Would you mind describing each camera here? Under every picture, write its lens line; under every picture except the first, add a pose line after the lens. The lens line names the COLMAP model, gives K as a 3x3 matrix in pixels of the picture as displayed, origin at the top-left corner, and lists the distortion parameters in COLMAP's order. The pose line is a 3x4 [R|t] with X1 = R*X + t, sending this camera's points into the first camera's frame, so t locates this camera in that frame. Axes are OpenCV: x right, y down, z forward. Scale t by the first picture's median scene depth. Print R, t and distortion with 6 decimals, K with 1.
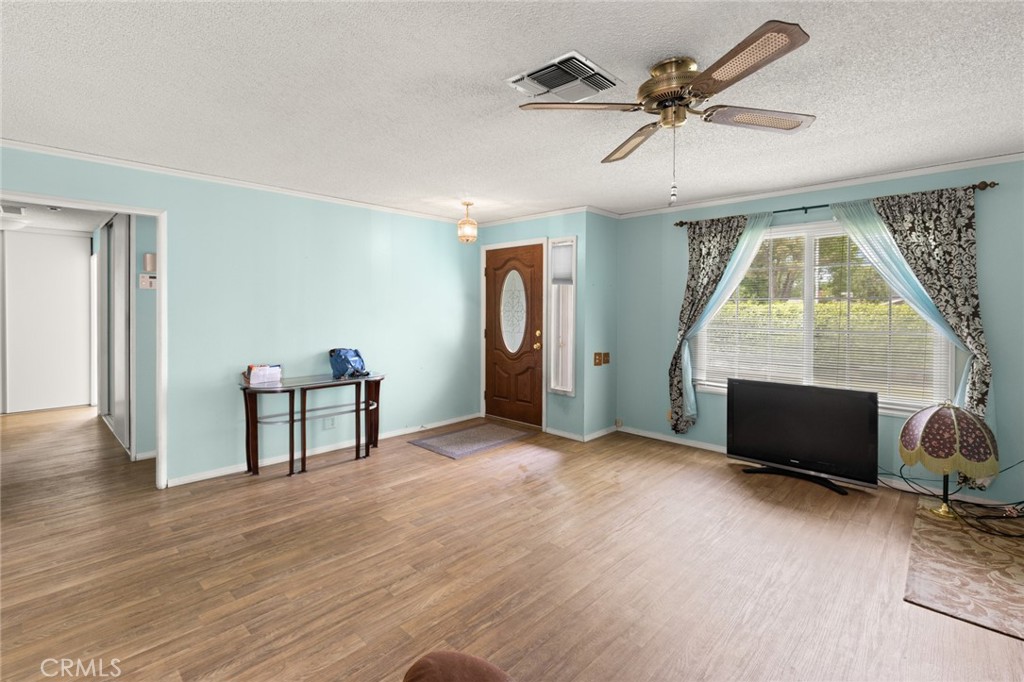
lens RADIAL K [[467.9, 0, 515.0], [0, 467.9, 303.7], [0, 0, 1]] dist [0.003034, -0.001204]
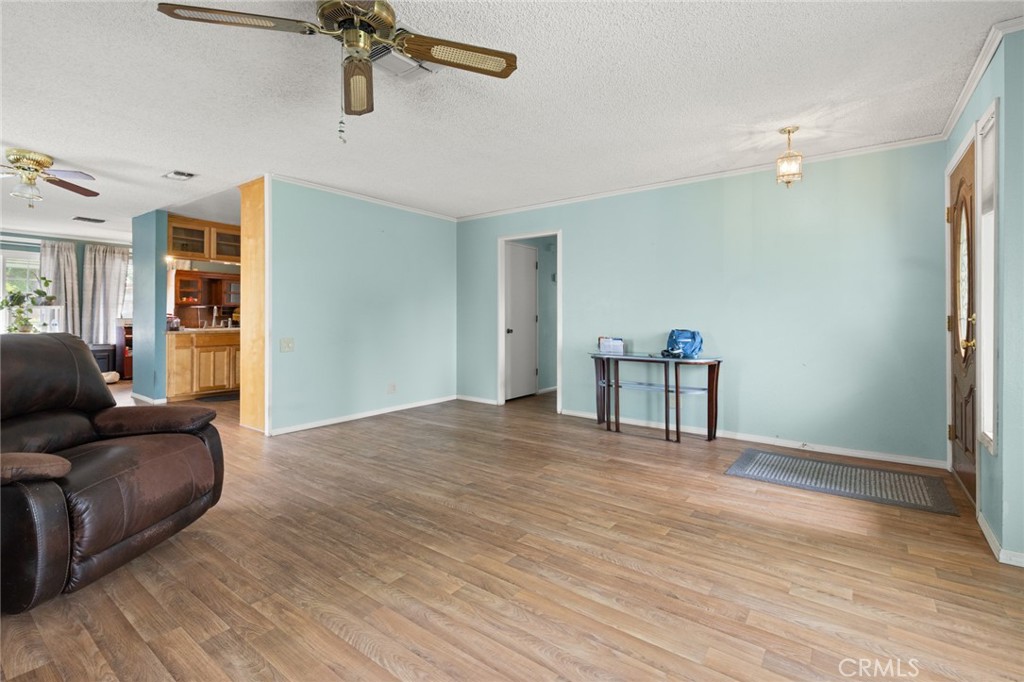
lens RADIAL K [[467.9, 0, 513.1], [0, 467.9, 317.3], [0, 0, 1]] dist [0.003034, -0.001204]
pose [[0.123505, -0.000285, -0.992344, 0.904975], [0.009243, 0.999957, 0.000863, 0.105335], [0.992301, -0.009279, 0.123502, 0.845567]]
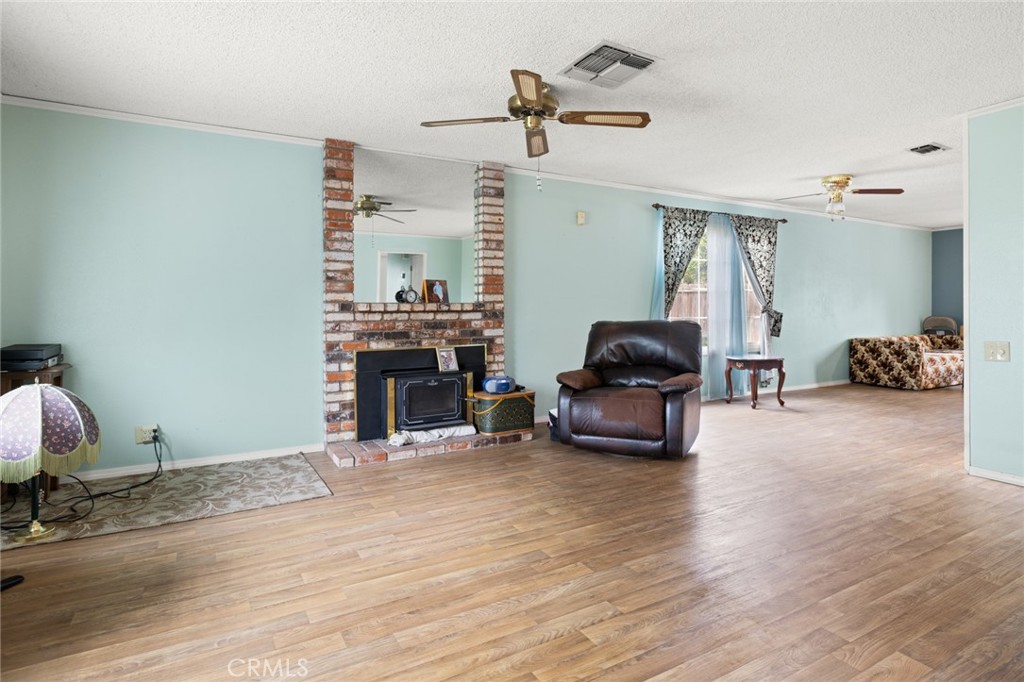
lens RADIAL K [[556.2, 0, 513.1], [0, 556.2, 311.8], [0, 0, 1]] dist [-0.006355, -0.000818]
pose [[-0.957820, -0.001810, 0.287362, -0.049282], [-0.003623, 0.999977, -0.005779, 0.114753], [-0.287345, -0.006577, -0.957804, 1.799784]]
